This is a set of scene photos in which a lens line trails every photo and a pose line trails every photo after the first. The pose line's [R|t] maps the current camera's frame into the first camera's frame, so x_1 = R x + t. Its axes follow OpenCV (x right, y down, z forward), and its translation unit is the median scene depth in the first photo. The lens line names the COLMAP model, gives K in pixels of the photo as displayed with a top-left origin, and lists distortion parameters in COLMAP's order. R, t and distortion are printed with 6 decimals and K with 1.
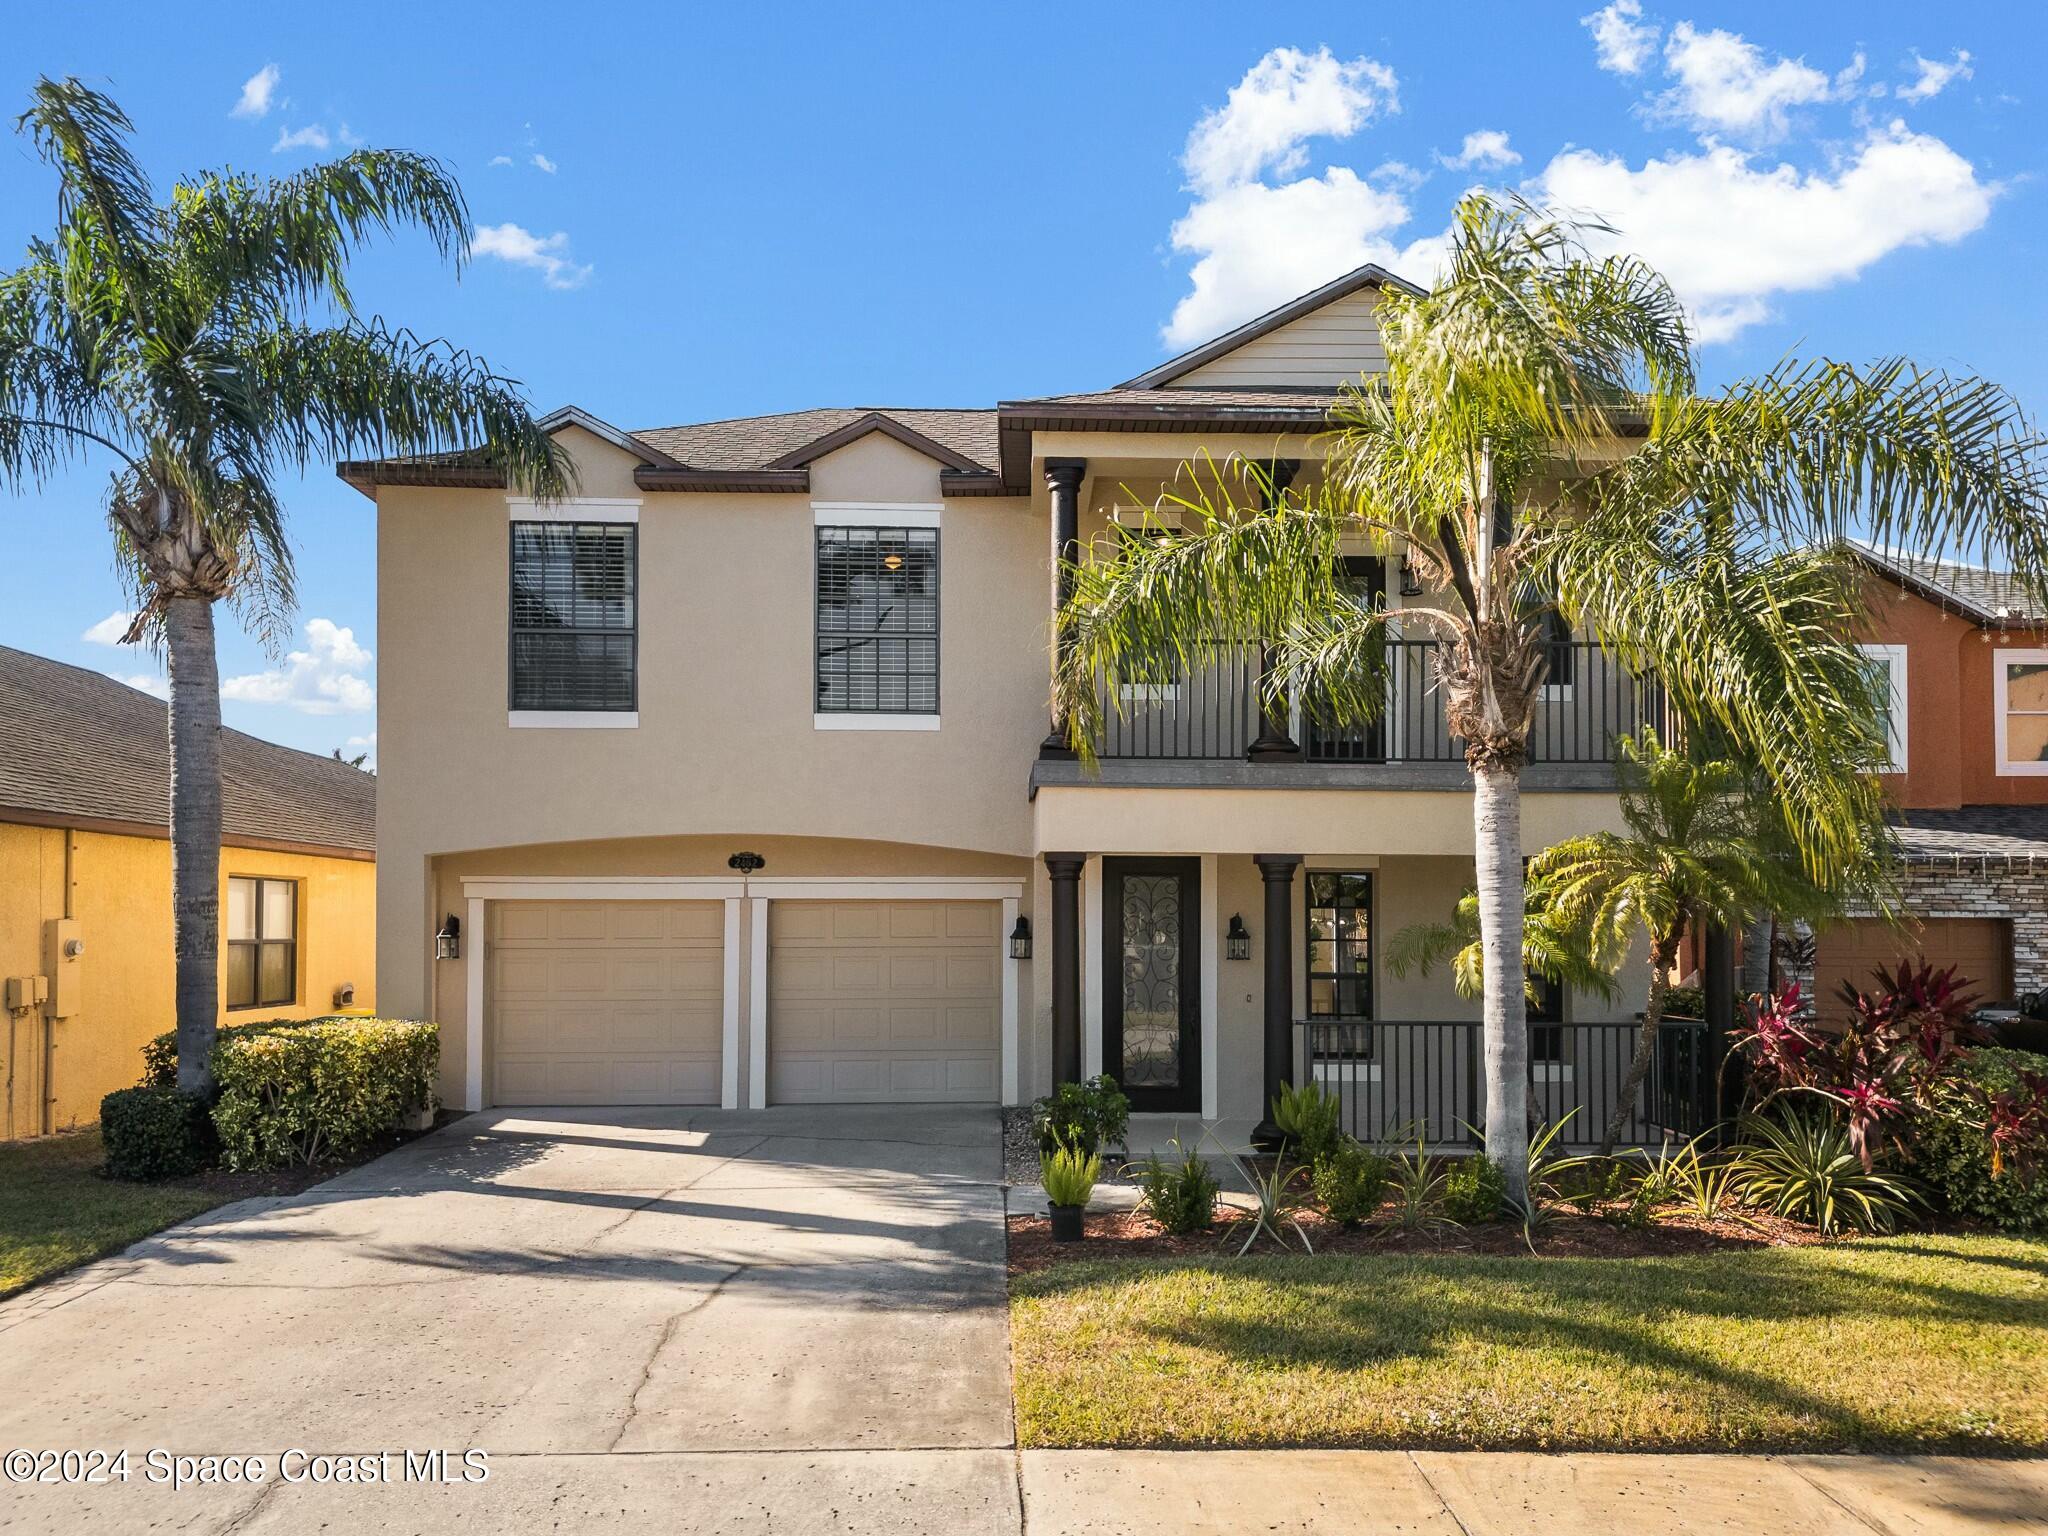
lens RADIAL K [[1472.0, 0, 1023.6], [0, 1472.0, 868.4], [0, 0, 1]] dist [-0.009680, -0.006777]
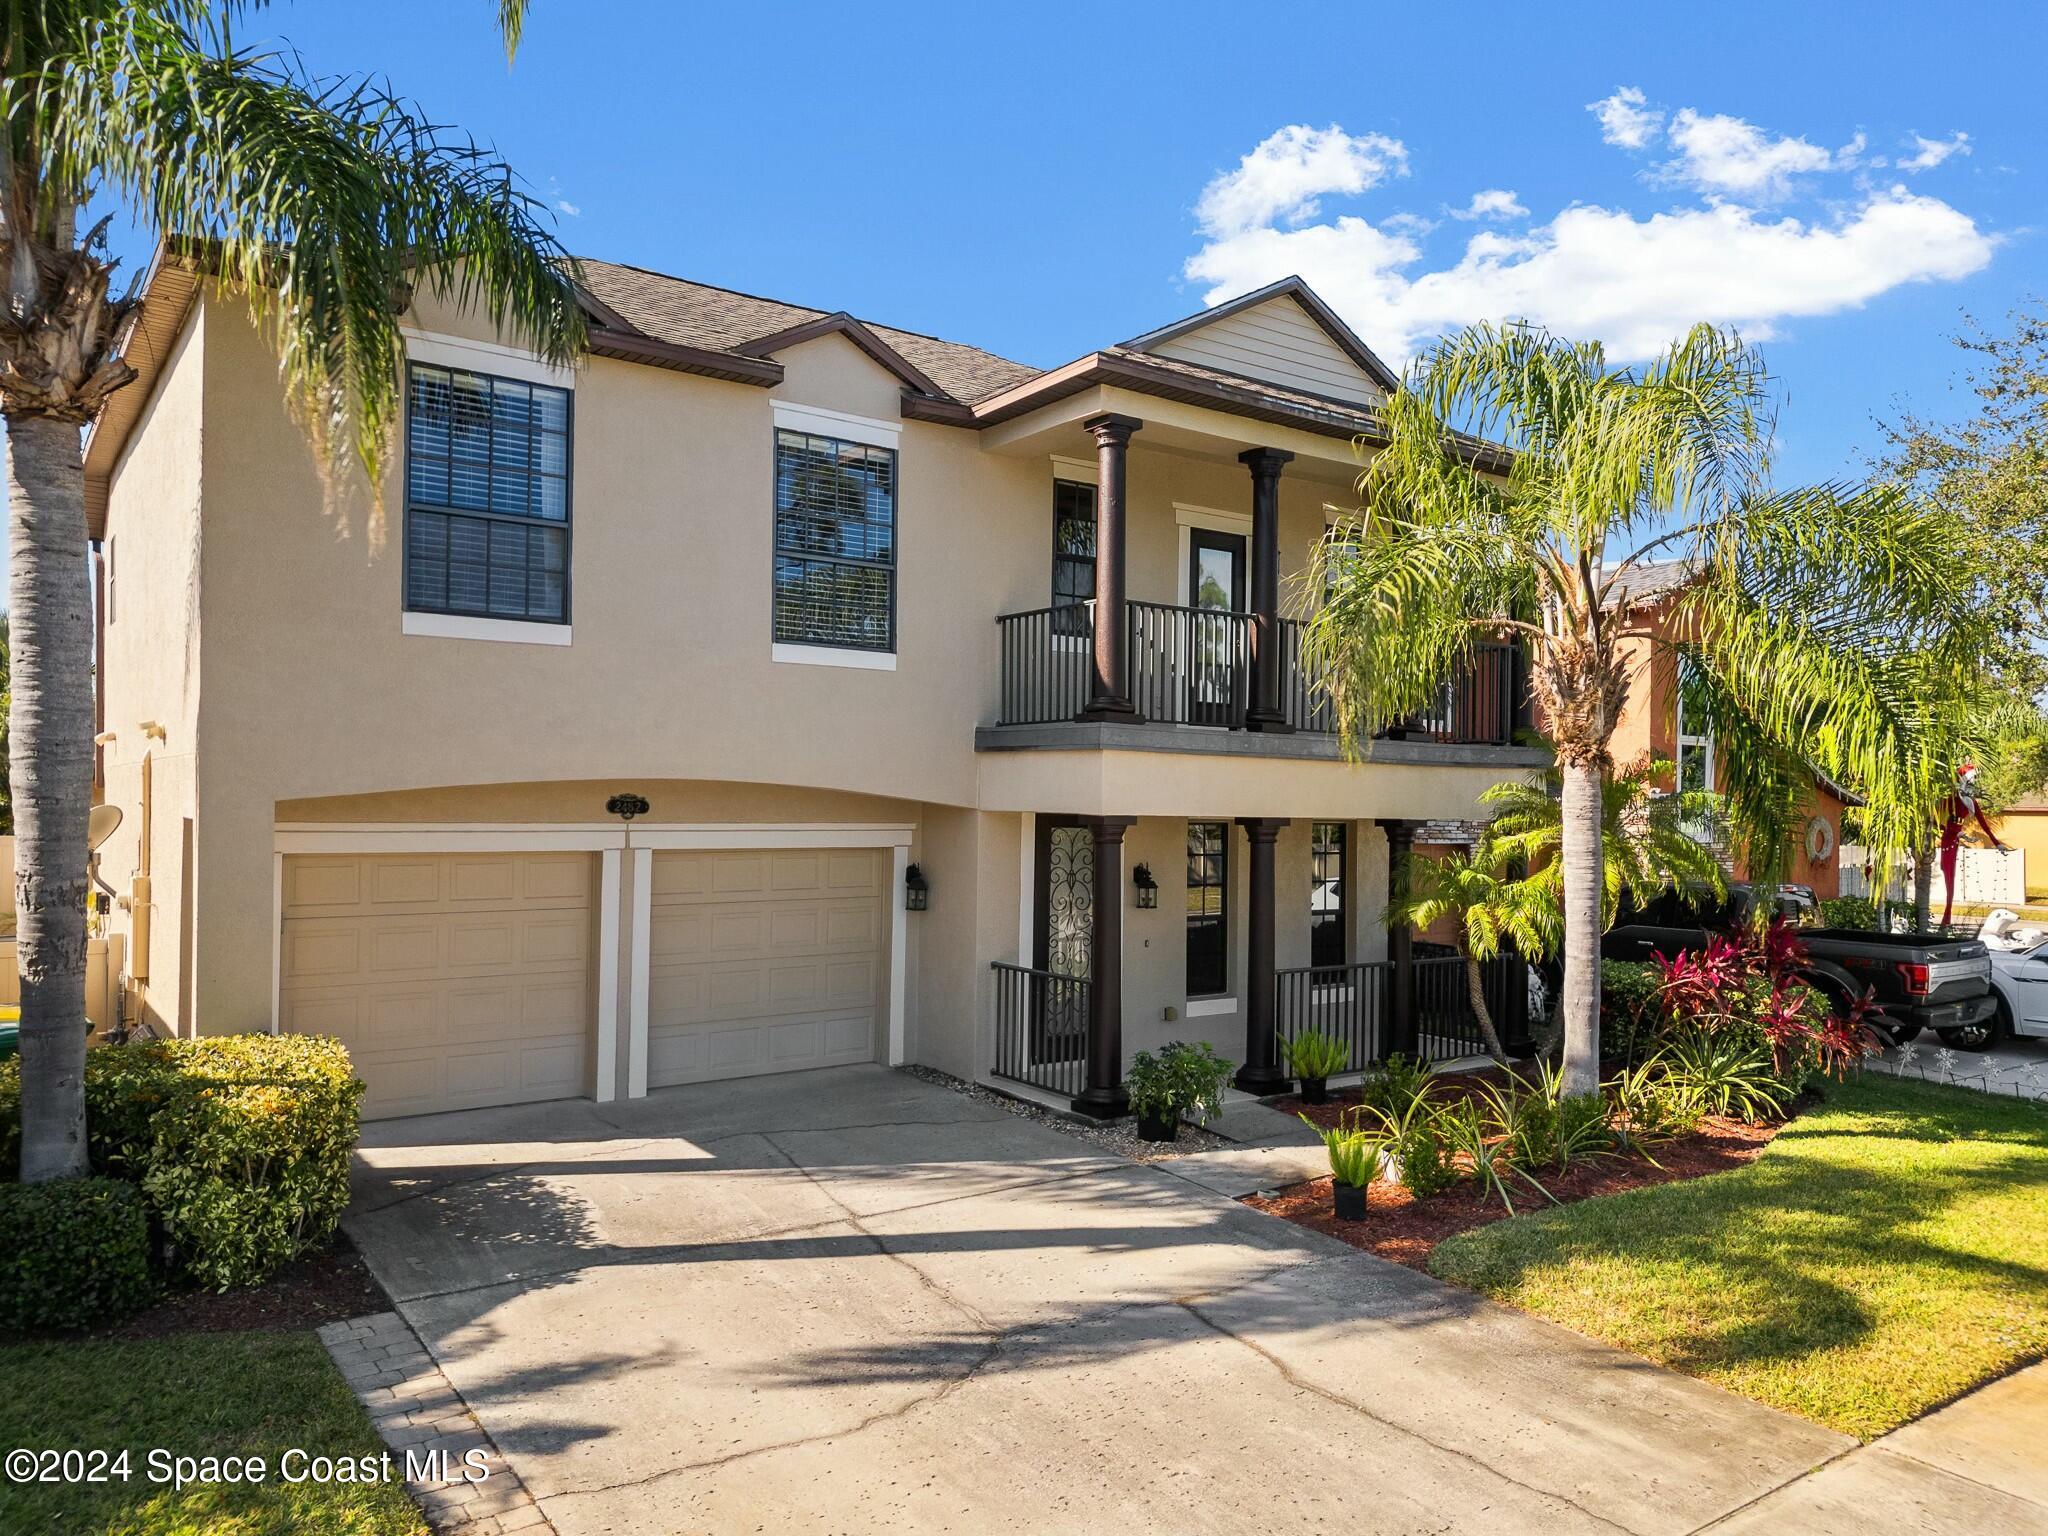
lens RADIAL K [[1459.0, 0, 1024.0], [0, 1459.0, 768.0], [0, 0, 1]] dist [0.006876, -0.000543]
pose [[0.835266, 0.021317, 0.549433, -0.547979], [-0.030048, 0.999525, 0.006900, -0.046166], [-0.549025, -0.022272, 0.835509, 0.213638]]
